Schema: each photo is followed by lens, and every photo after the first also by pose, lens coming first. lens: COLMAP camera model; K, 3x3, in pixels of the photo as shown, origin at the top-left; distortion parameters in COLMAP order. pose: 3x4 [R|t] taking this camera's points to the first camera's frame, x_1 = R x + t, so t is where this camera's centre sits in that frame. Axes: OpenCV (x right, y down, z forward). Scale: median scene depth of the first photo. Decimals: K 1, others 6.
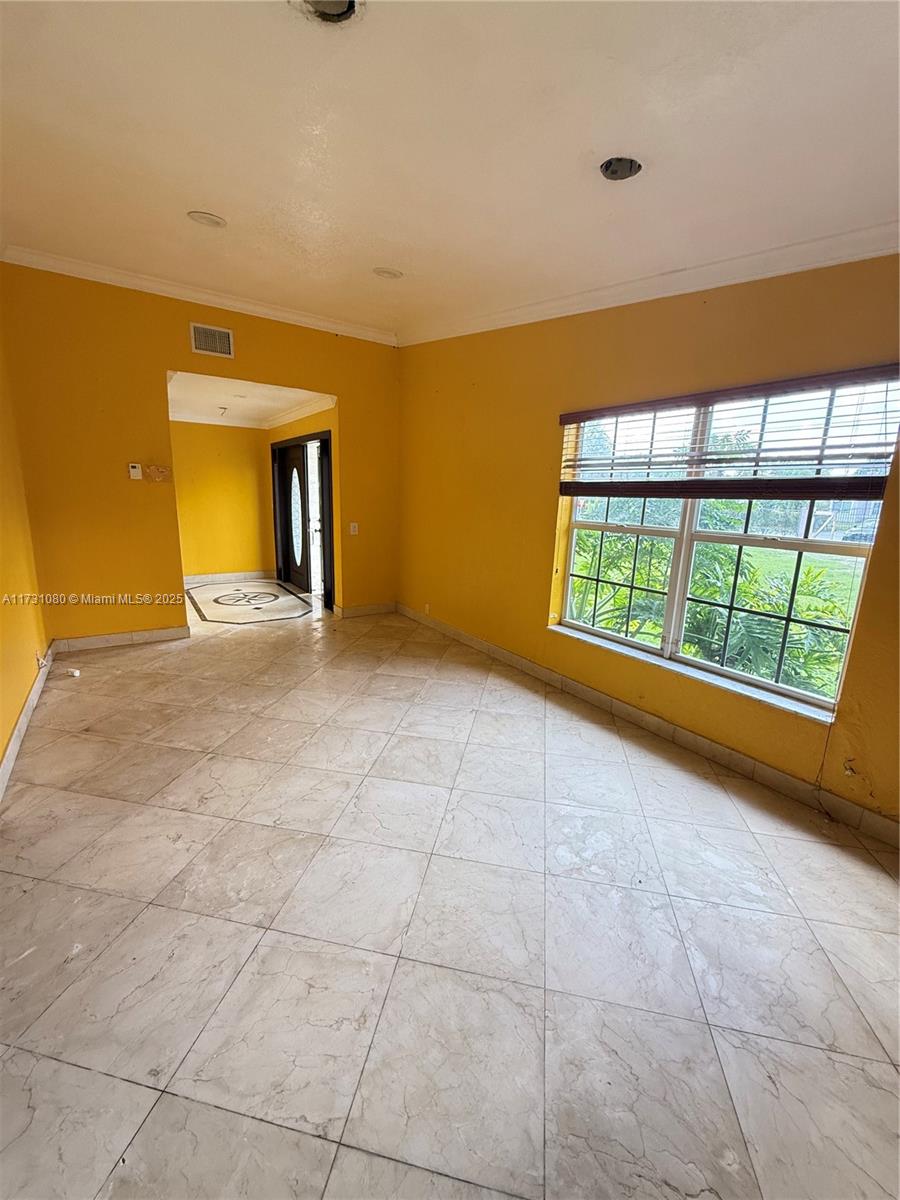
lens RADIAL K [[481.1, 0, 448.8], [0, 481.1, 597.1], [0, 0, 1]] dist [-0.000992, 0.000256]
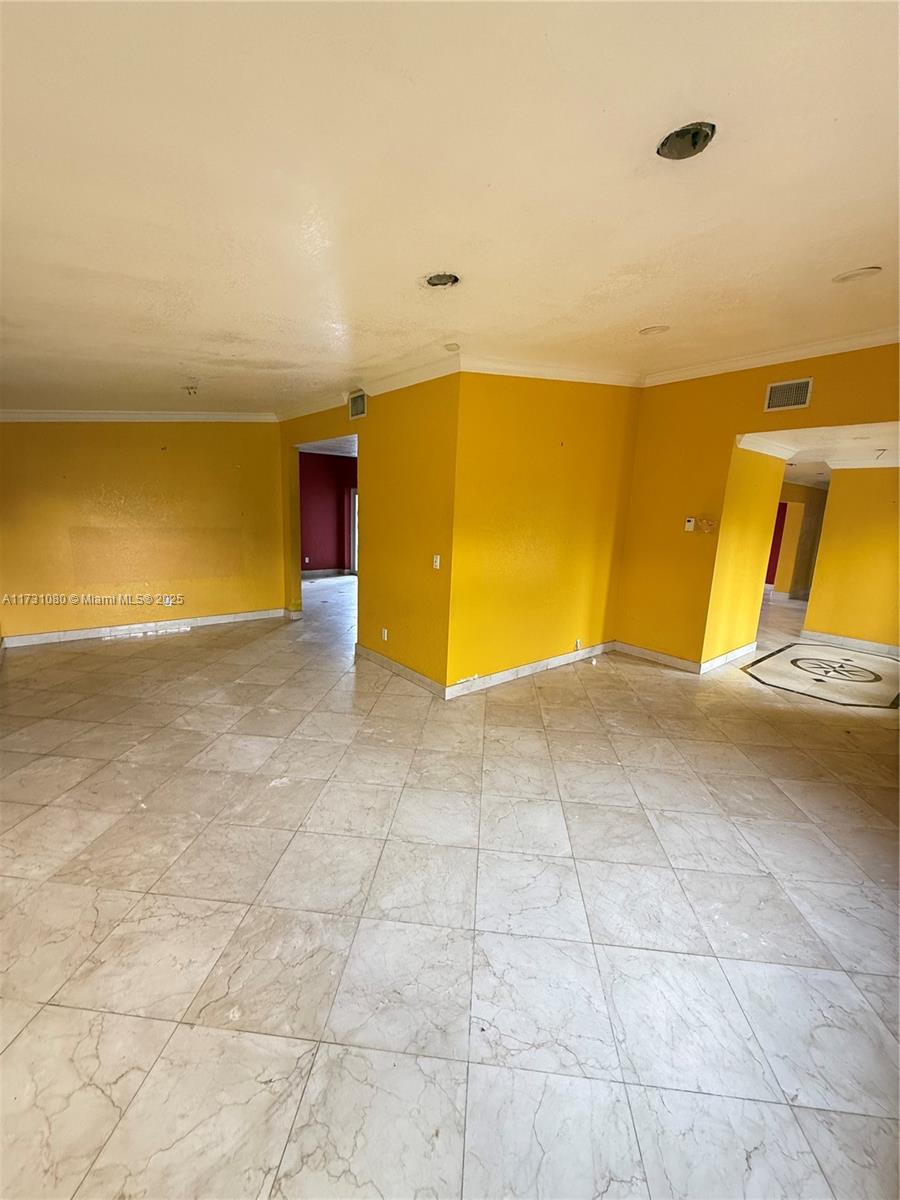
lens RADIAL K [[481.1, 0, 448.8], [0, 481.1, 597.1], [0, 0, 1]] dist [-0.000992, 0.000256]
pose [[0.095203, 0.157283, -0.982954, 0.634097], [-0.243617, 0.961094, 0.130190, -0.124213], [0.965188, 0.227070, 0.129816, 0.391069]]
